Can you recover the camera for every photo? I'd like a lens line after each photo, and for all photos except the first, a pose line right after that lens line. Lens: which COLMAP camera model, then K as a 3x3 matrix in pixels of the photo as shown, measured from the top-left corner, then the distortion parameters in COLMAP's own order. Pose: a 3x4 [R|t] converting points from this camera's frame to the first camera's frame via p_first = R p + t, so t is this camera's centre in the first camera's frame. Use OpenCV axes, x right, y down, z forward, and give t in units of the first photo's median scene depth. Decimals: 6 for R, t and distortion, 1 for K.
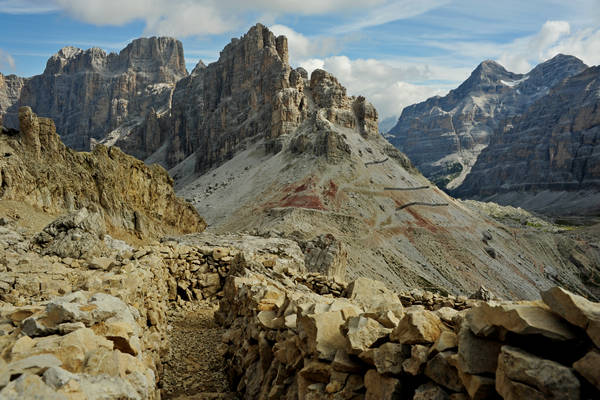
lens RADIAL K [[447.0, 0, 300.0], [0, 447.0, 200.0], [0, 0, 1]] dist [-0.107628, 0.002401]
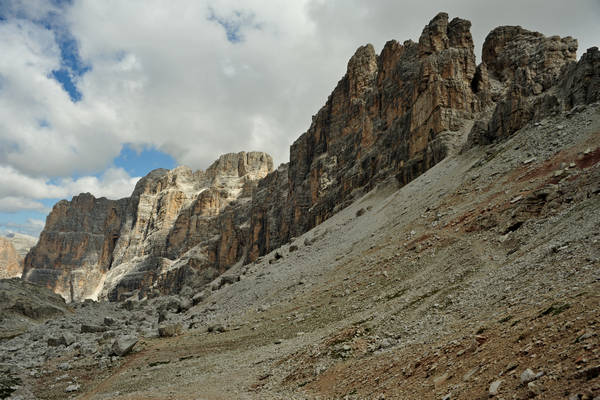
lens RADIAL K [[447.0, 0, 300.0], [0, 447.0, 200.0], [0, 0, 1]] dist [-0.107628, 0.002401]
pose [[0.979398, -0.020370, -0.200907, -0.028888], [-0.046228, 0.945863, -0.321257, 0.020579], [0.196575, 0.323926, 0.925435, 0.184133]]
